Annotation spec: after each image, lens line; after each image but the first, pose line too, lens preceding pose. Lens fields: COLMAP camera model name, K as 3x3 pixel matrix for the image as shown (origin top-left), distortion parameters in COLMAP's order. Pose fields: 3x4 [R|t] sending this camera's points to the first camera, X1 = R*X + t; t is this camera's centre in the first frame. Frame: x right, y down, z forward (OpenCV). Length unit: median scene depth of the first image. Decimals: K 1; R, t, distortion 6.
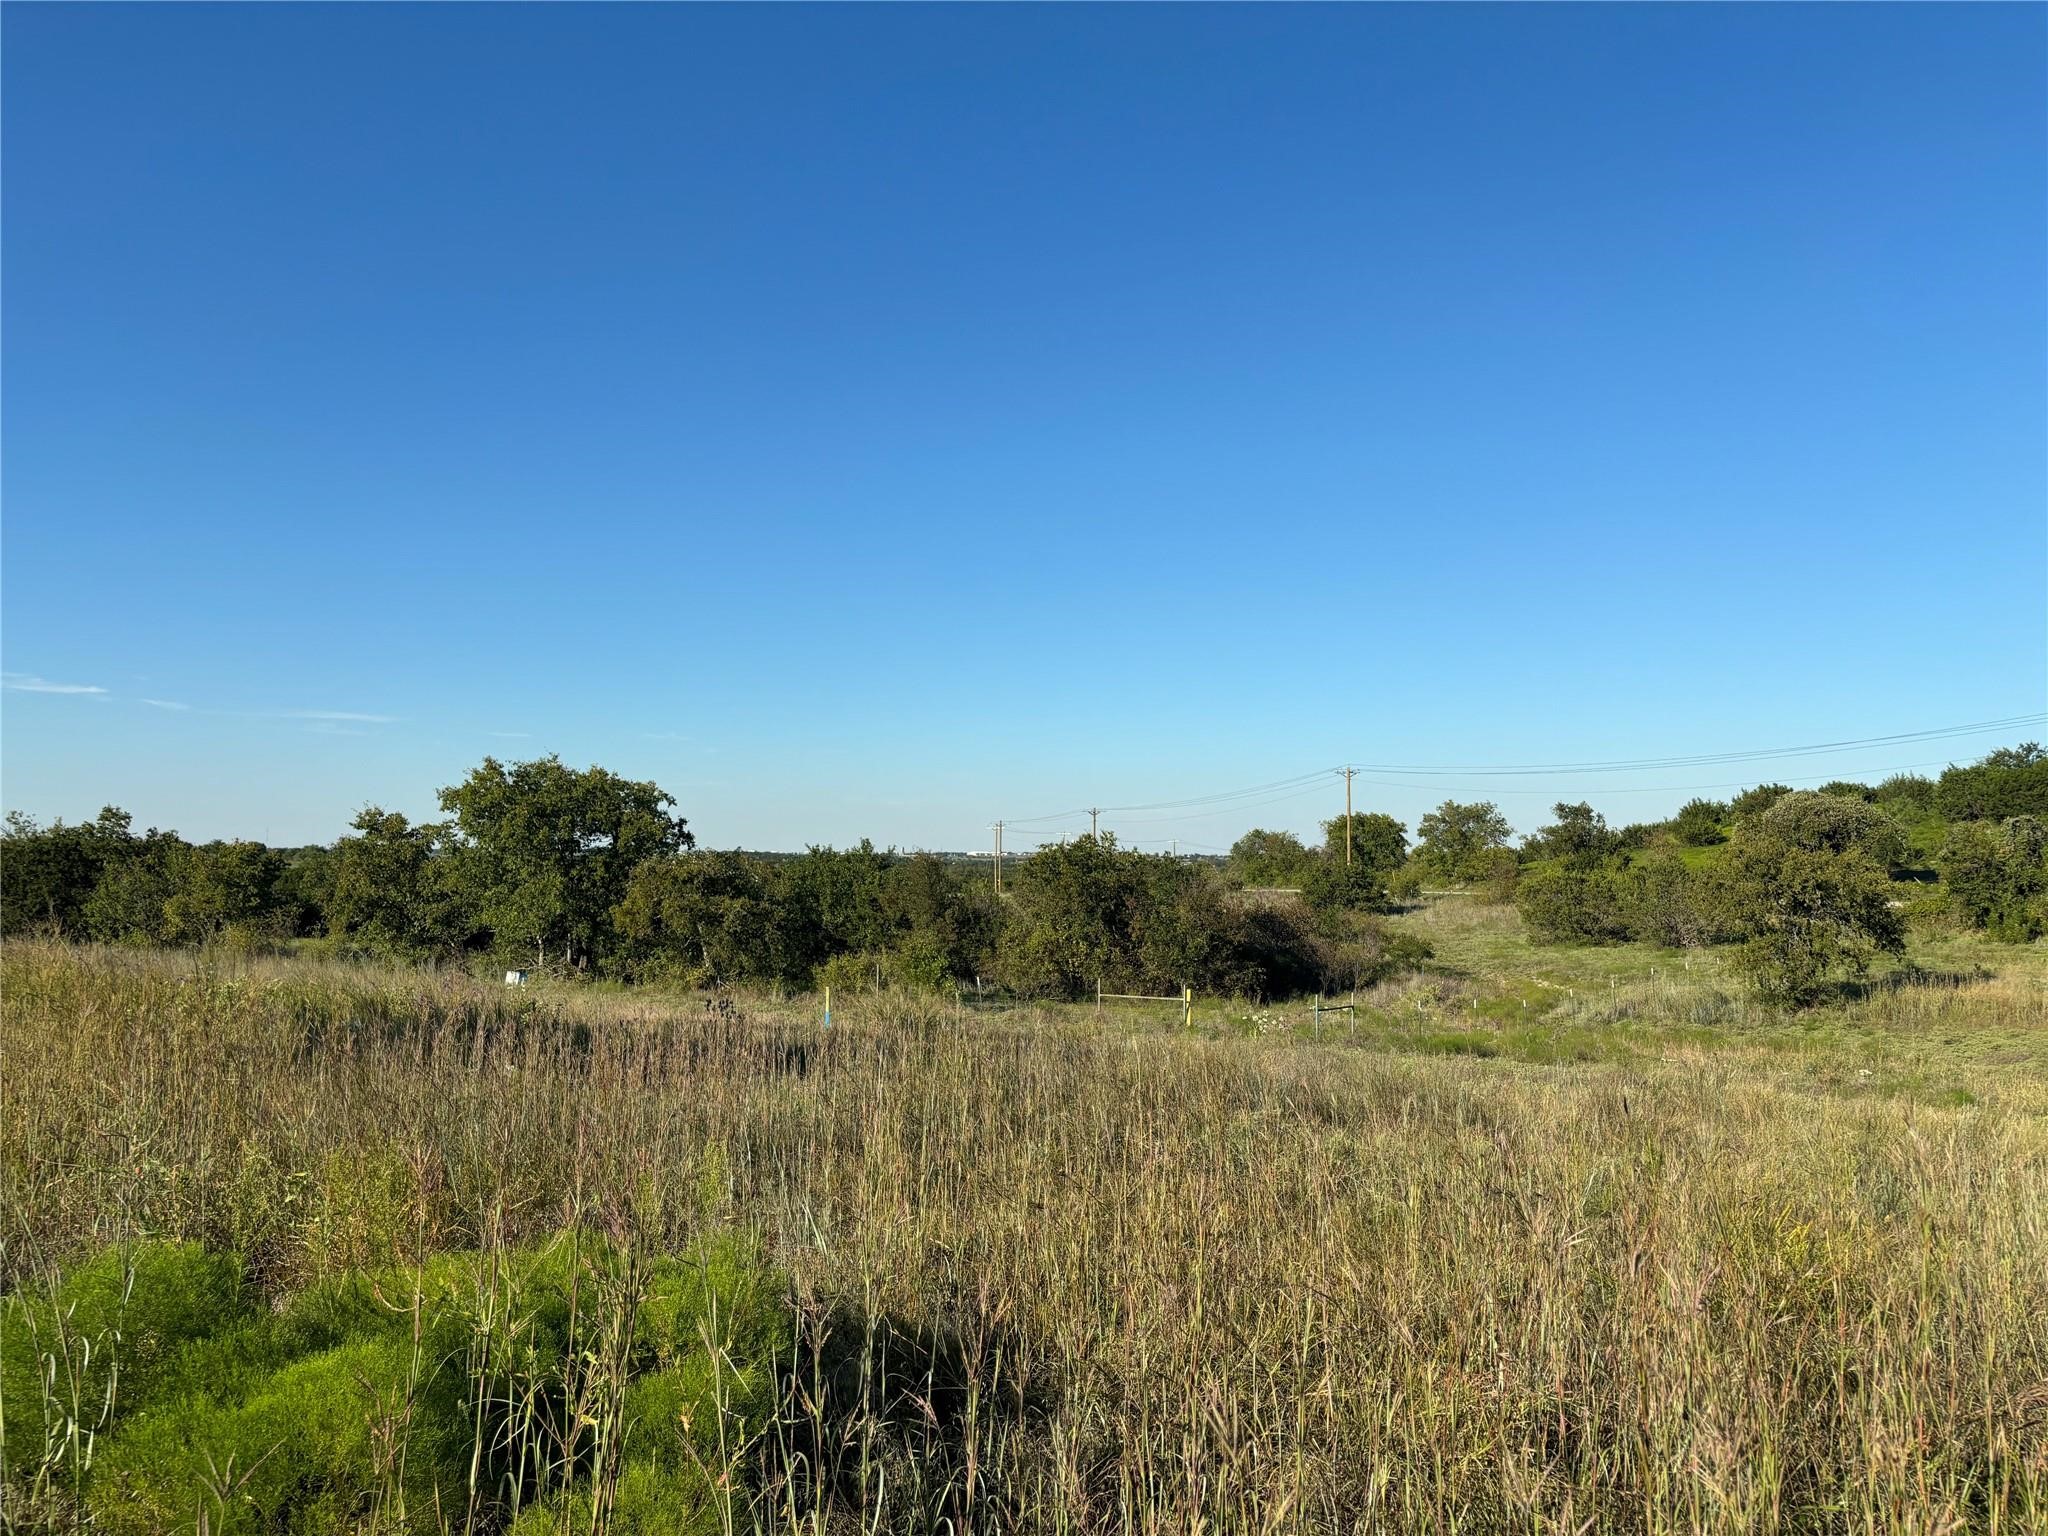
lens RADIAL K [[1565.0, 0, 1029.9], [0, 1565.0, 775.4], [0, 0, 1]] dist [0.040606, -0.007640]
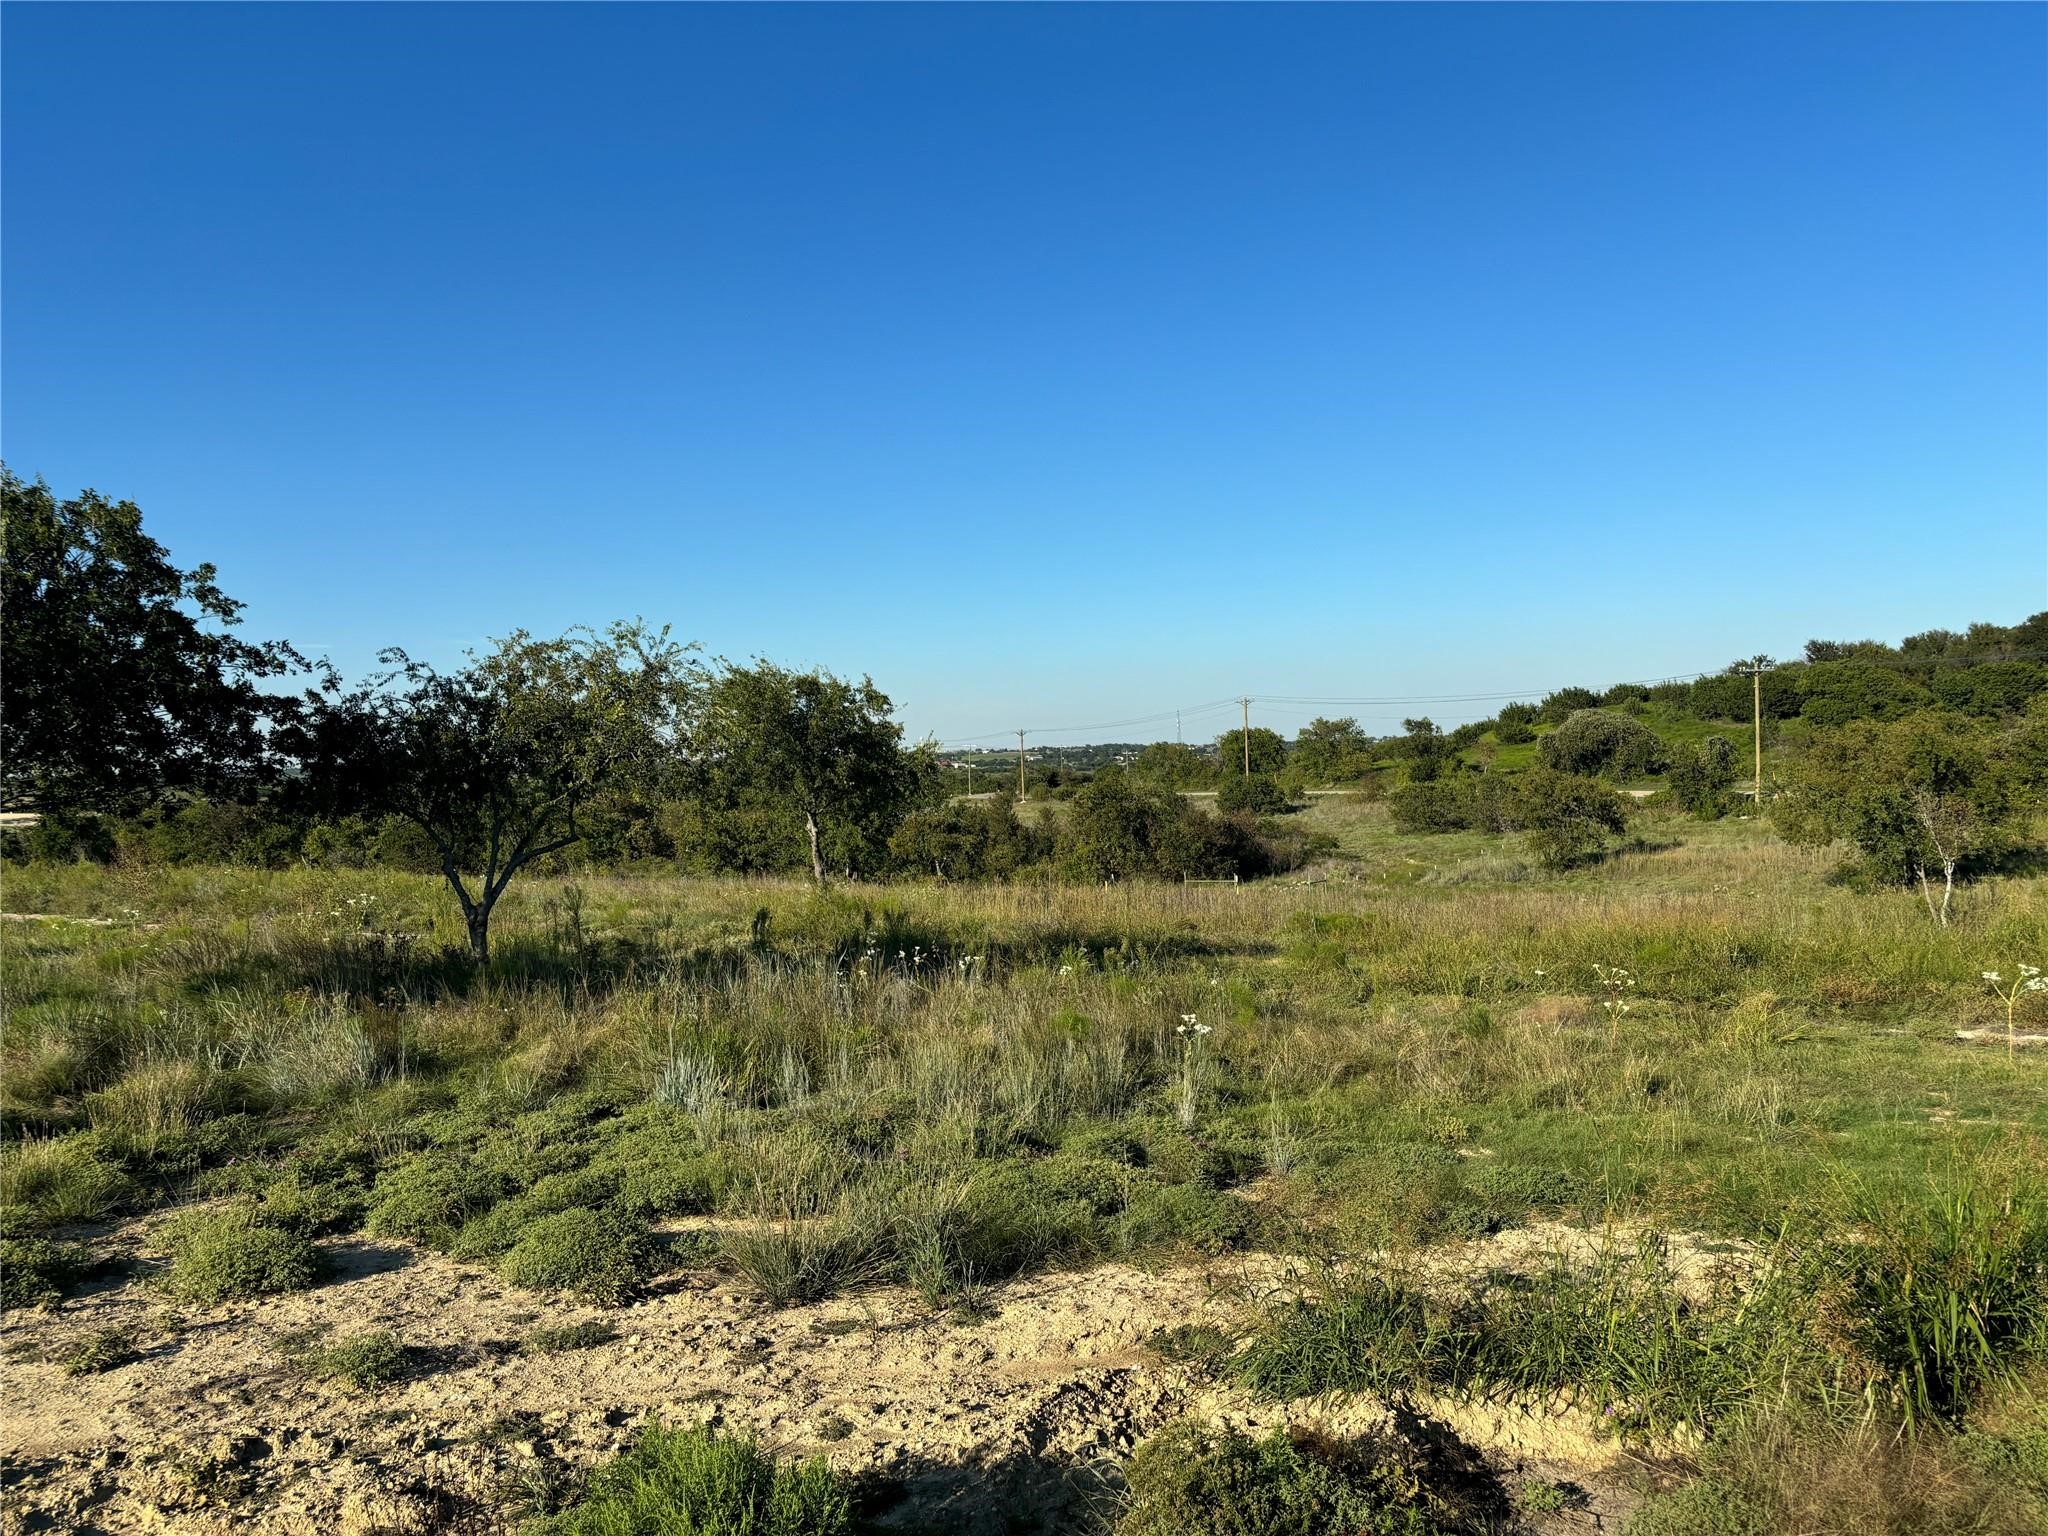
lens RADIAL K [[1565.0, 0, 1011.1], [0, 1565.0, 759.6], [0, 0, 1]] dist [0.040606, -0.007640]
pose [[0.995316, -0.039916, 0.088047, -0.155684], [0.034834, 0.997678, 0.058520, -0.056133], [-0.090179, -0.055179, 0.994396, -0.384673]]
